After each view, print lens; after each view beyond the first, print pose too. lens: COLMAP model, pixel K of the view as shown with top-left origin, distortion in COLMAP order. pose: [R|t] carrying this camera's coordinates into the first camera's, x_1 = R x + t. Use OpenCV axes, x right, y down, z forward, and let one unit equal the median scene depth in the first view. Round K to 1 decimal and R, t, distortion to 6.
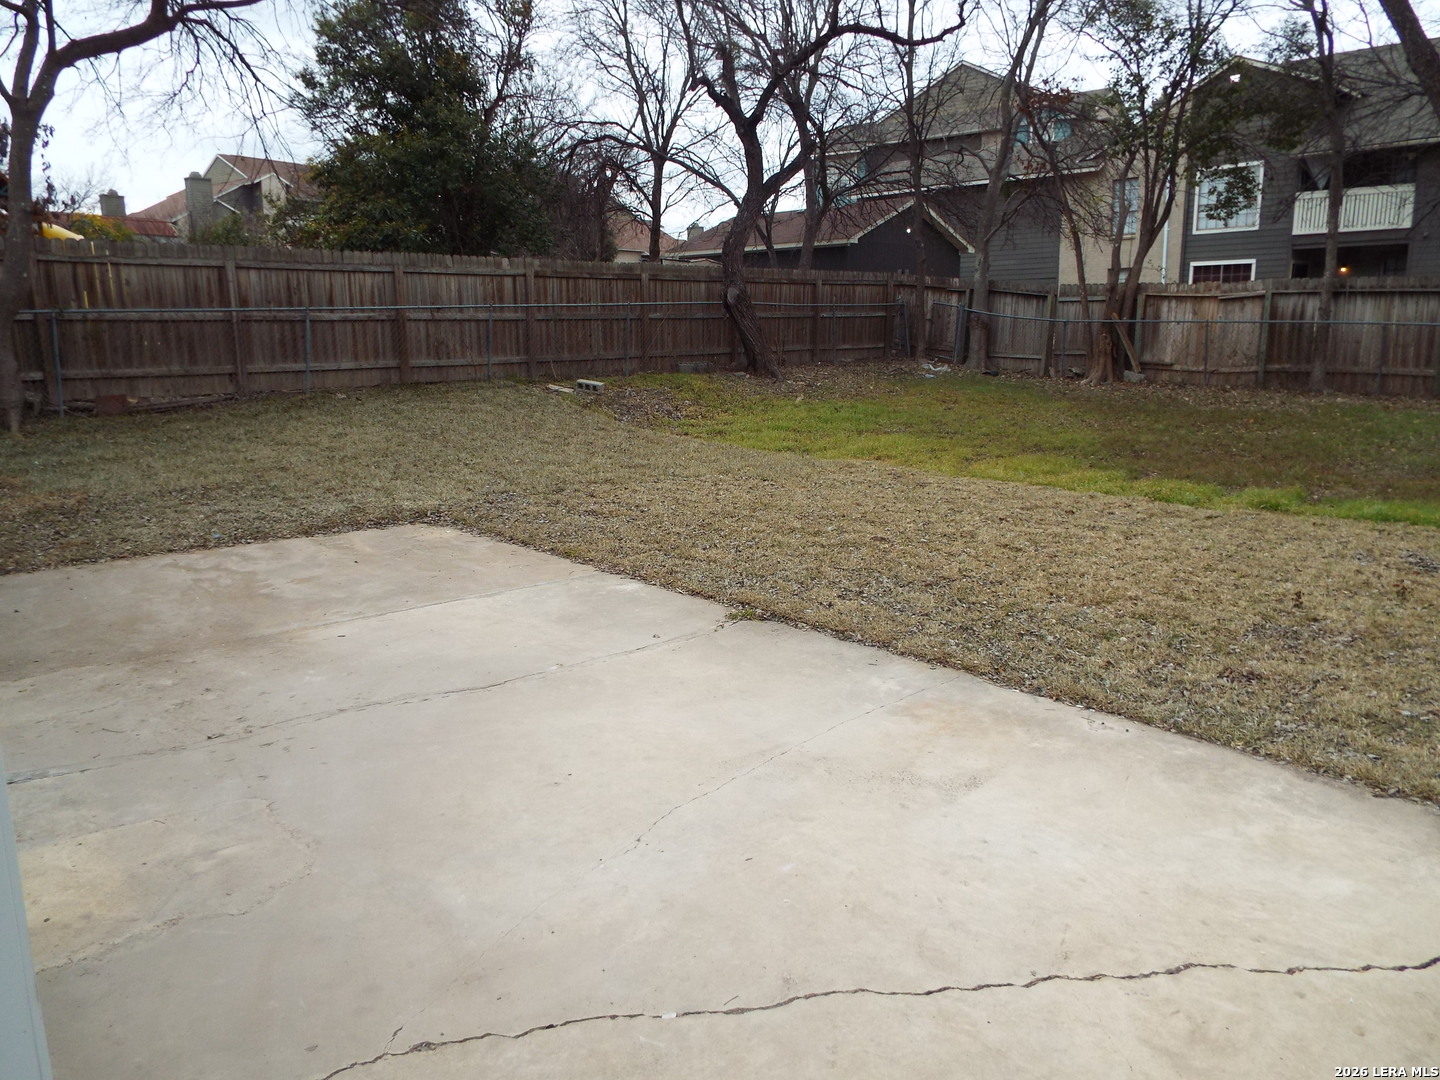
lens RADIAL K [[1041.6, 0, 717.6], [0, 1041.6, 541.5], [0, 0, 1]] dist [-0.004759, -0.010837]
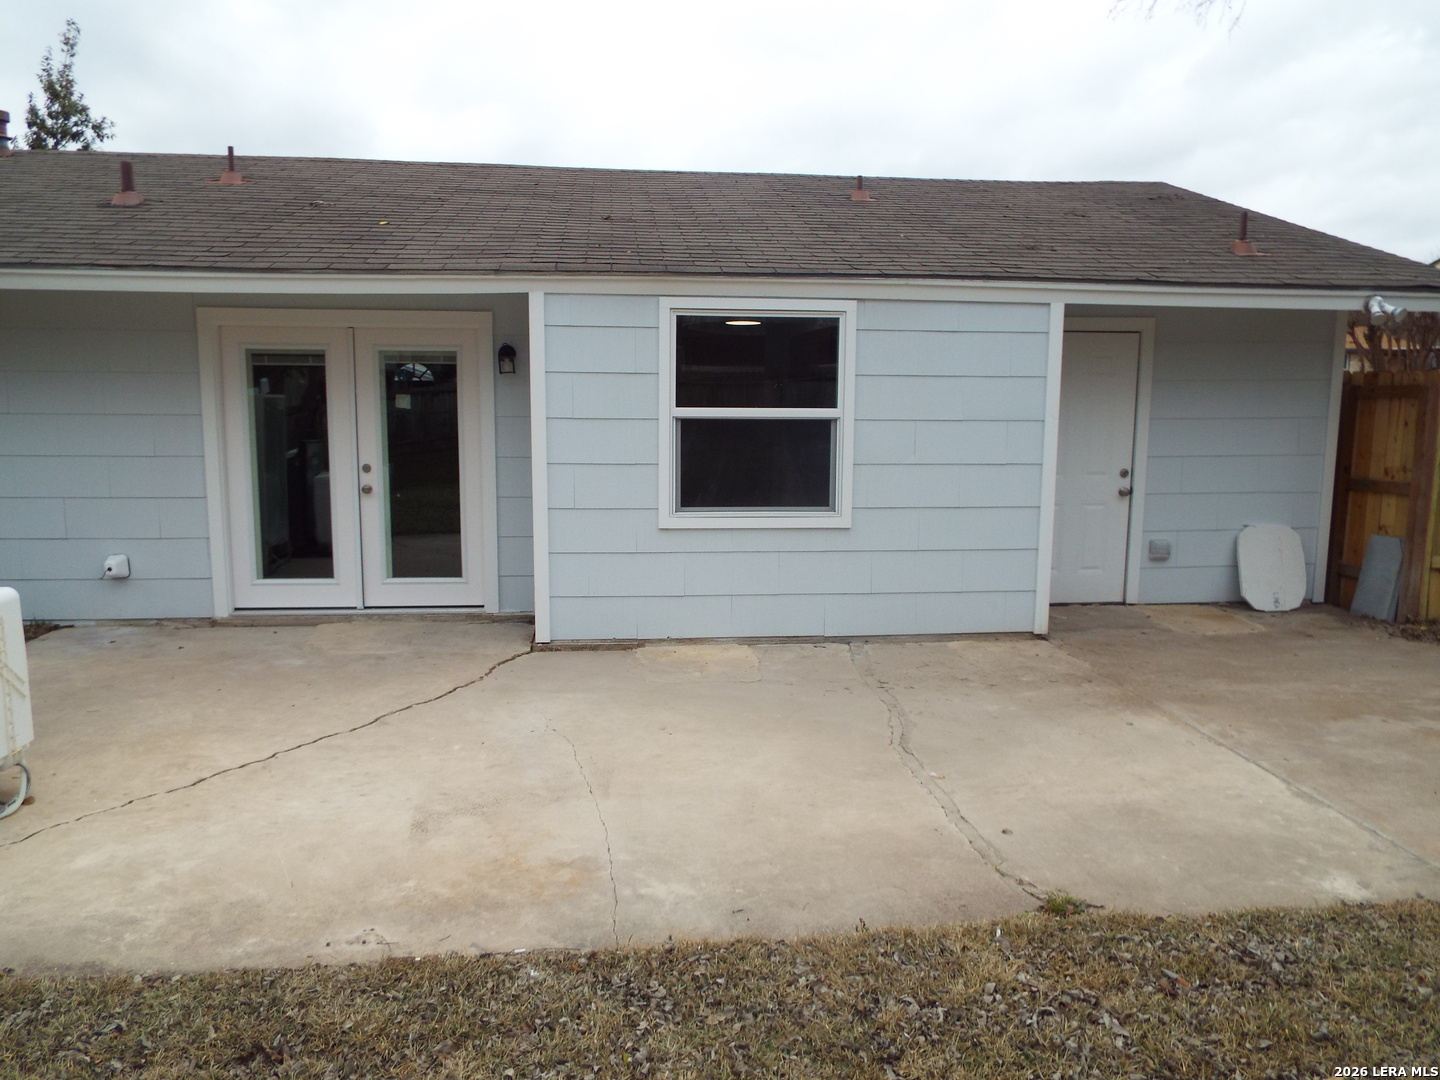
lens RADIAL K [[1041.6, 0, 717.2], [0, 1041.6, 538.0], [0, 0, 1]] dist [-0.004759, -0.010837]
pose [[-0.569792, 0.115243, -0.813668, 0.805630], [-0.162826, 0.954657, 0.249235, -0.327886], [0.805497, 0.274498, -0.525191, 1.531483]]
